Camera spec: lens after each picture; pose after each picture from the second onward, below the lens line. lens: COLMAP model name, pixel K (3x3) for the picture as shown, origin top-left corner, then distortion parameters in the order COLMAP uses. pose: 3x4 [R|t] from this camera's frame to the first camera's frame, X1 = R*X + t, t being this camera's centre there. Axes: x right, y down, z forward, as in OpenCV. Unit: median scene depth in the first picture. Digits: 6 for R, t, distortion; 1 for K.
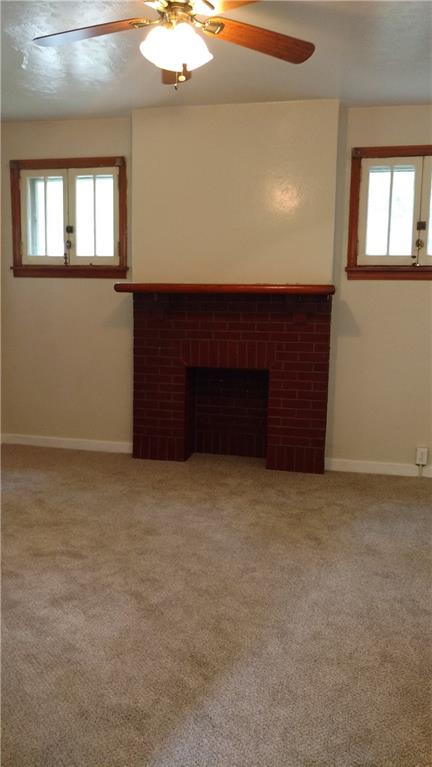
lens RADIAL K [[612.1, 0, 203.6], [0, 612.1, 382.9], [0, 0, 1]] dist [0.051228, -0.149009]
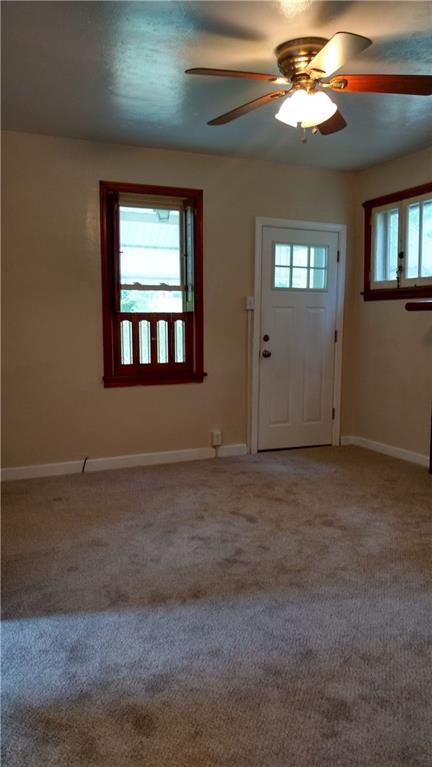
lens RADIAL K [[616.1, 0, 222.0], [0, 616.1, 382.4], [0, 0, 1]] dist [0.002950, 0.016722]
pose [[0.599581, 0.054227, -0.798474, 0.514765], [-0.083553, 0.996491, 0.004935, -0.003683], [0.795940, 0.063756, 0.602008, 0.109966]]
